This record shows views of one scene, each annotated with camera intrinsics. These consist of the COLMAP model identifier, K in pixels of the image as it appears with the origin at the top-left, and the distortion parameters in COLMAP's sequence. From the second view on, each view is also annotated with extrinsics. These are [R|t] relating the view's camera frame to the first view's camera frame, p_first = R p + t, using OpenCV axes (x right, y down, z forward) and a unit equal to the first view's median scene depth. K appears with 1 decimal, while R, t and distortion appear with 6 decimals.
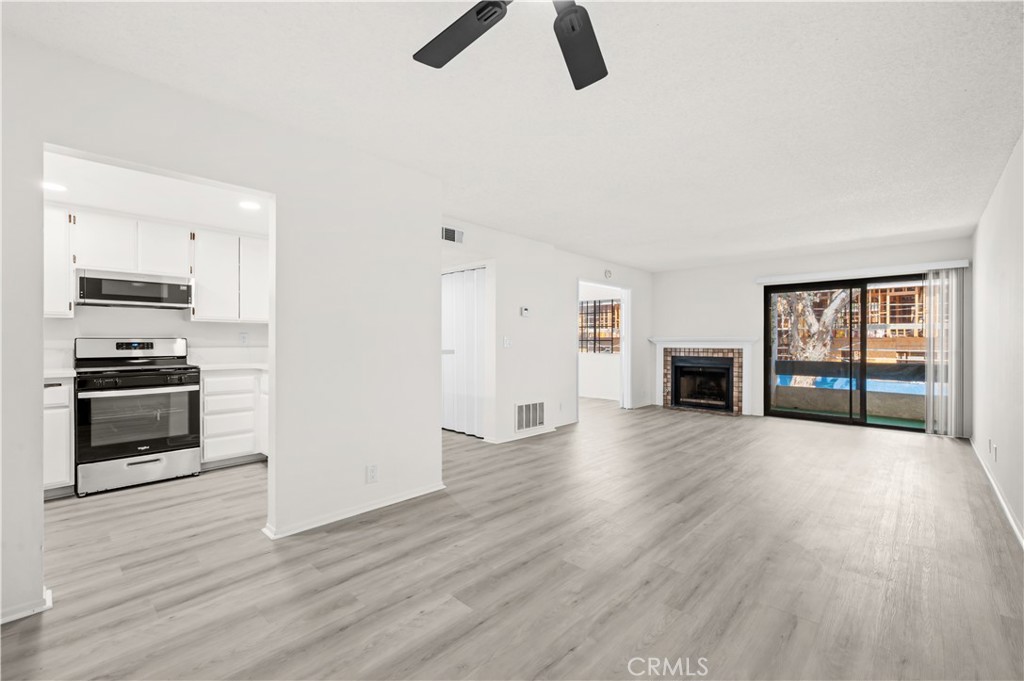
lens RADIAL K [[441.3, 0, 502.1], [0, 441.3, 343.5], [0, 0, 1]] dist [0.002024, 0.000026]
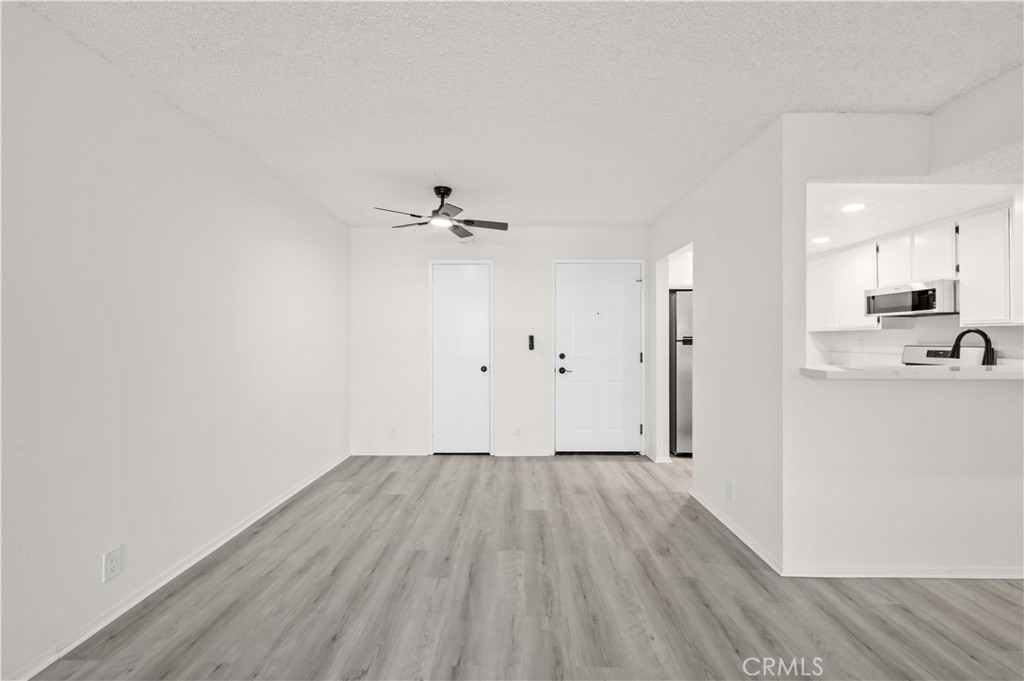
lens RADIAL K [[441.3, 0, 519.1], [0, 441.3, 339.1], [0, 0, 1]] dist [0.002024, 0.000026]
pose [[-0.715225, -0.003221, -0.698887, 0.396163], [-0.007361, 0.999969, 0.002925, -0.017465], [0.698856, 0.007237, -0.715226, 0.770159]]
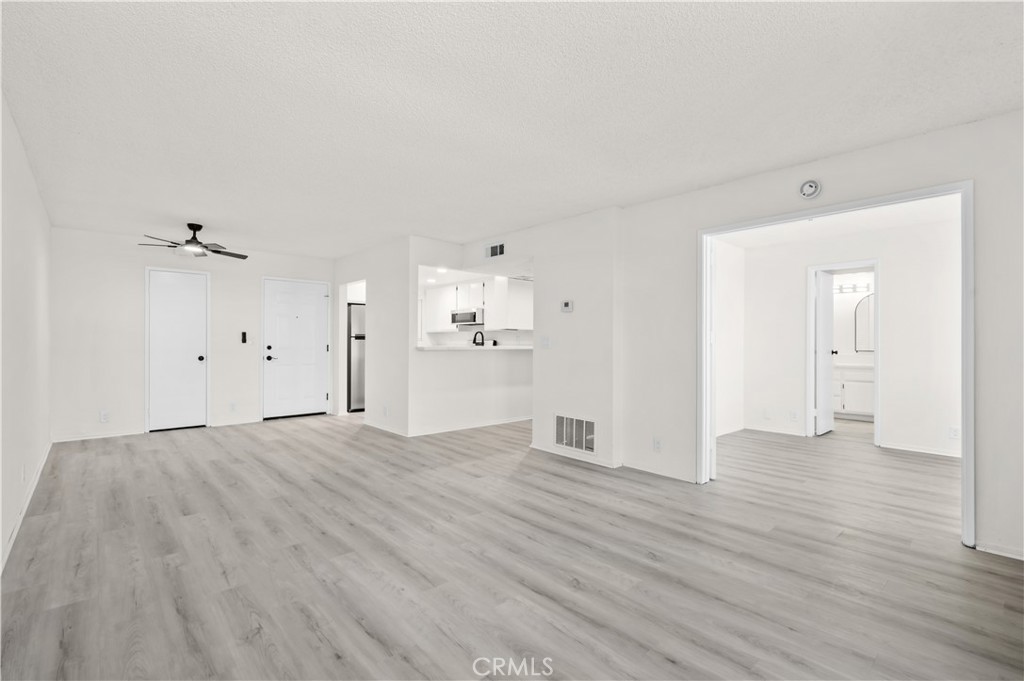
lens RADIAL K [[462.7, 0, 511.6], [0, 462.7, 337.0], [0, 0, 1]] dist [-0.010550, 0.000510]
pose [[-0.063623, -0.011608, -0.997906, 0.923480], [-0.010038, 0.999889, -0.010991, -0.003116], [0.997923, 0.009317, -0.063733, 0.936163]]
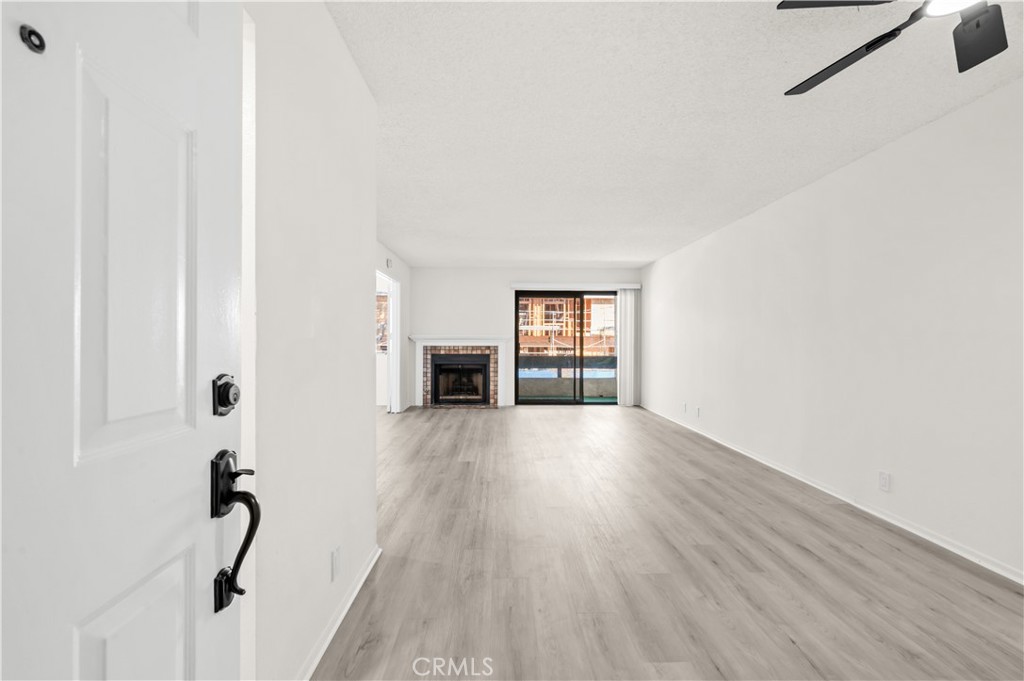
lens RADIAL K [[462.7, 0, 515.3], [0, 462.7, 340.5], [0, 0, 1]] dist [-0.010550, 0.000510]
pose [[0.689609, 0.000336, 0.724182, -0.325698], [0.000221, 1.000000, -0.000675, -0.001503], [-0.724182, 0.000626, 0.689609, 0.225320]]
